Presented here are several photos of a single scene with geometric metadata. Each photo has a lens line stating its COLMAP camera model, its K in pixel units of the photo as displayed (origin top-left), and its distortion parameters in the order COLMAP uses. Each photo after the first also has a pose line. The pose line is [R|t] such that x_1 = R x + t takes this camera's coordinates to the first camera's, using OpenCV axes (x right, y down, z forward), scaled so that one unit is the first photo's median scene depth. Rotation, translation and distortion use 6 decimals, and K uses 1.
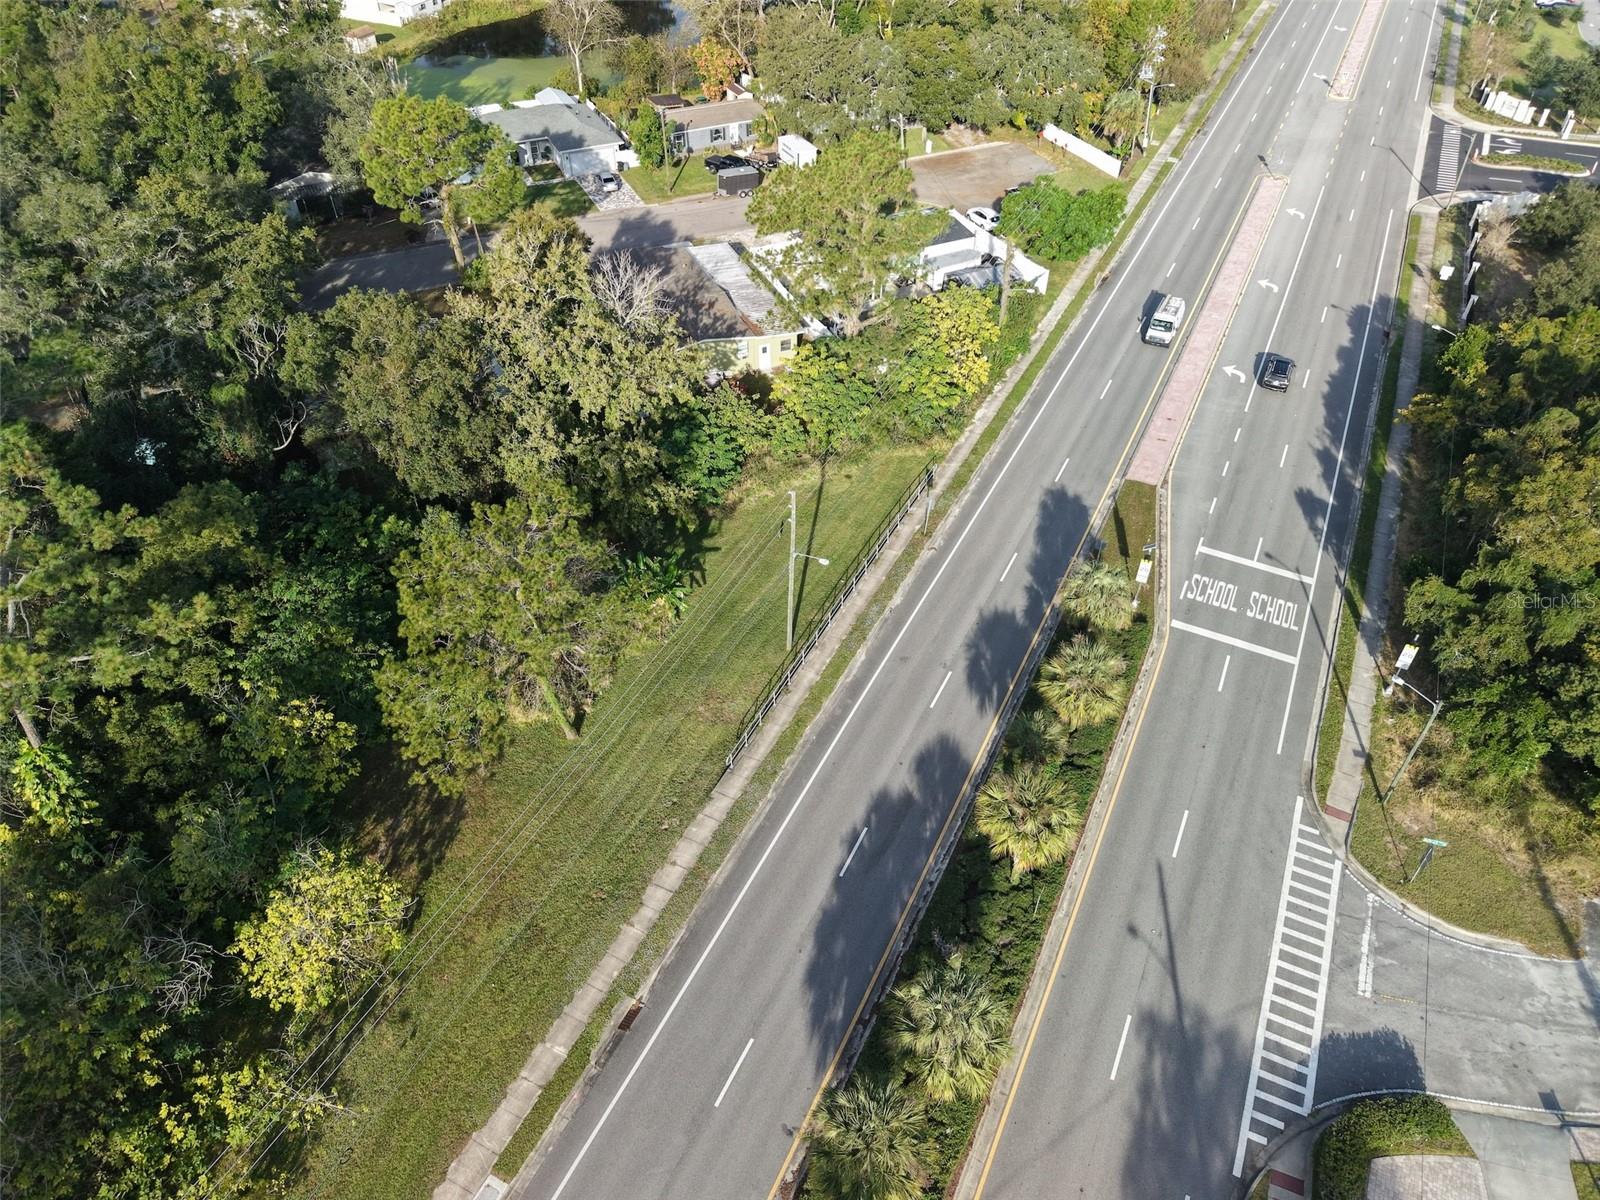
lens RADIAL K [[1073.9, 0, 796.4], [0, 1073.9, 603.6], [0, 0, 1]] dist [0.007924, -0.007253]
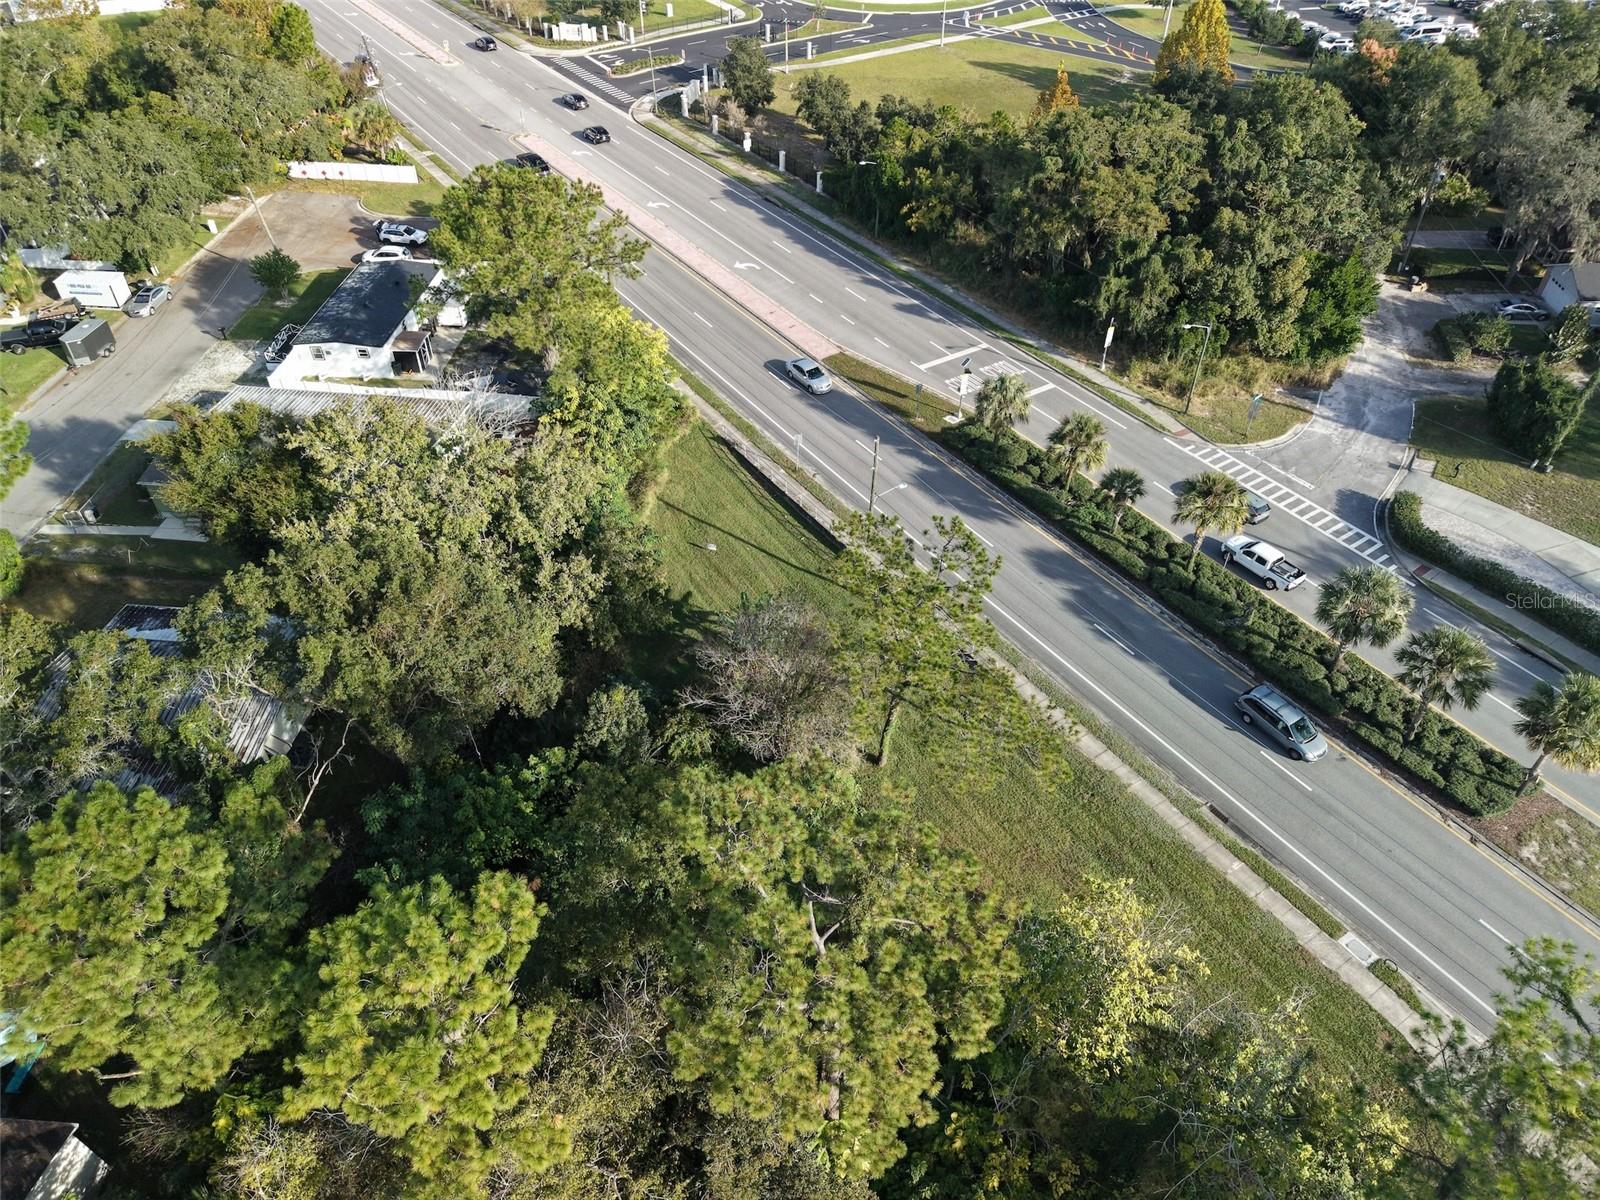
lens RADIAL K [[1073.9, 0, 796.4], [0, 1073.9, 603.6], [0, 0, 1]] dist [0.007924, -0.007253]
pose [[0.500107, -0.578642, 0.644257, -0.740402], [0.579886, 0.776317, 0.247113, -0.257356], [-0.643137, 0.250012, 0.723787, 0.286185]]
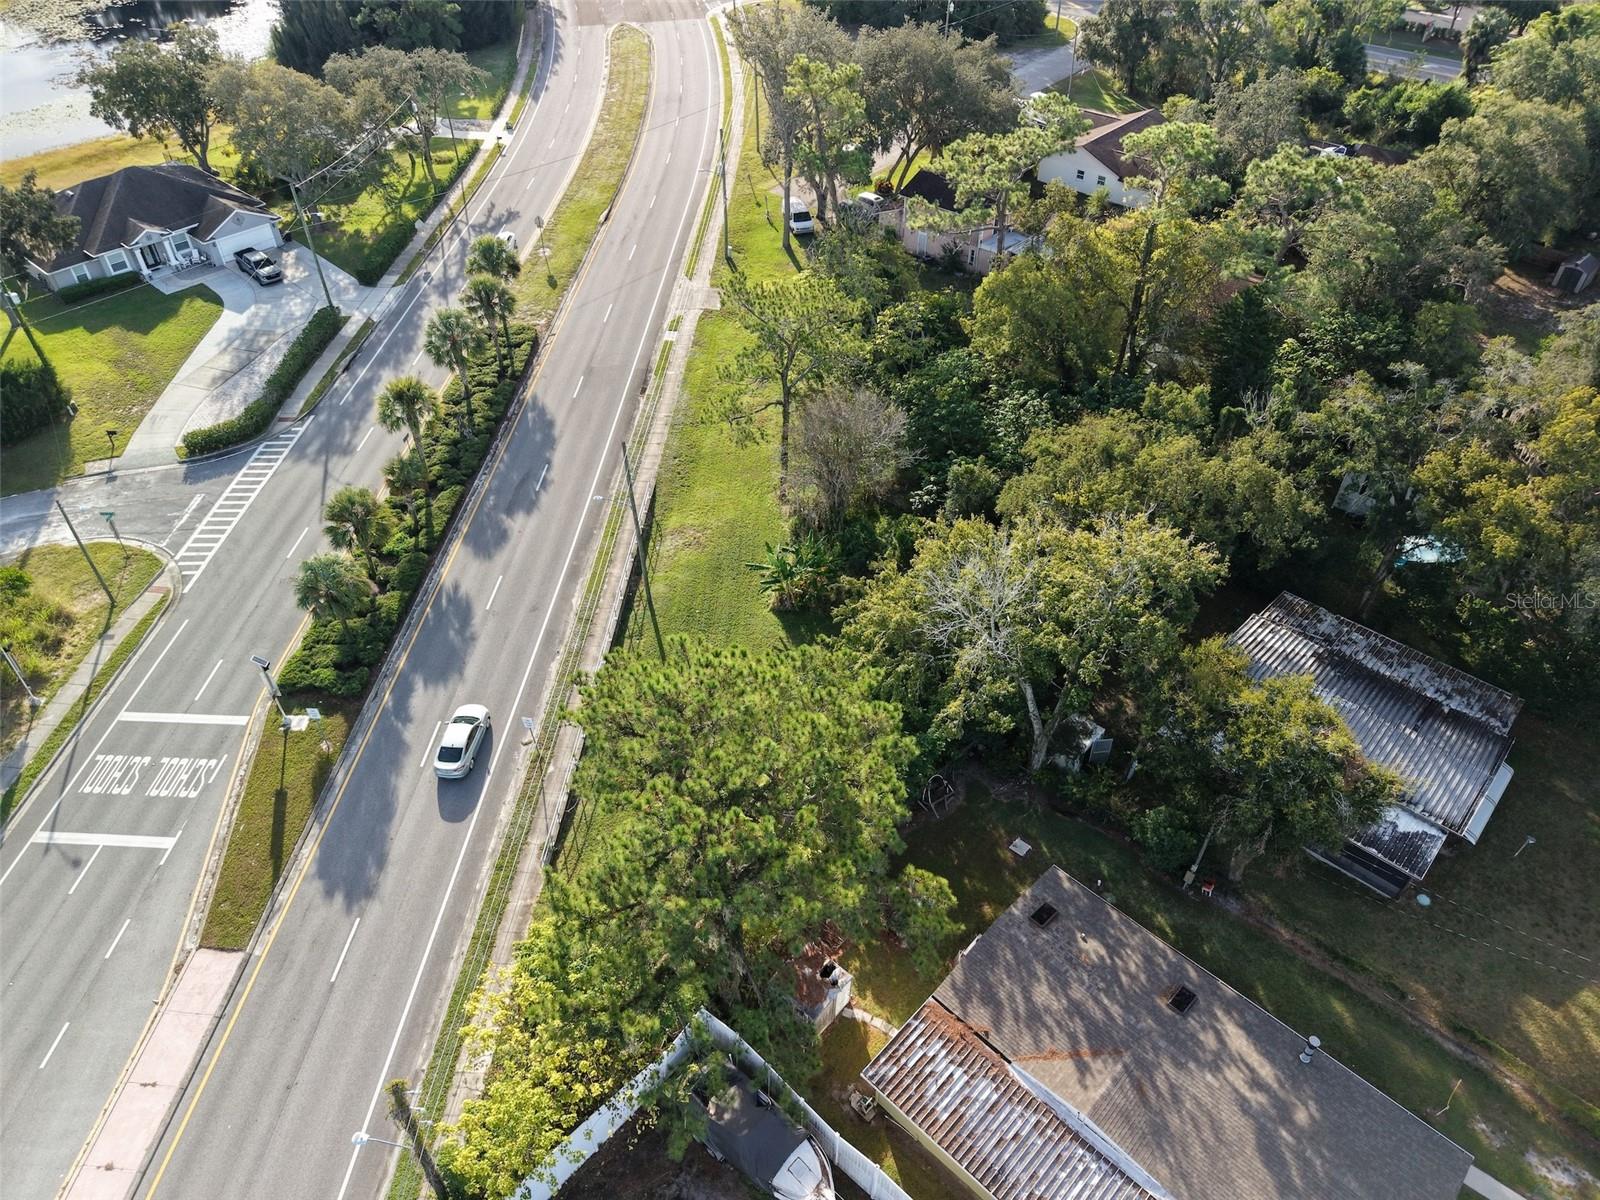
lens RADIAL K [[1107.8, 0, 795.5], [0, 1107.8, 567.2], [0, 0, 1]] dist [0.005390, -0.003705]
pose [[-0.923200, 0.248045, -0.293556, 0.171213], [-0.255744, 0.173654, 0.951020, -1.039343], [0.286873, 0.953057, -0.096882, 1.134245]]
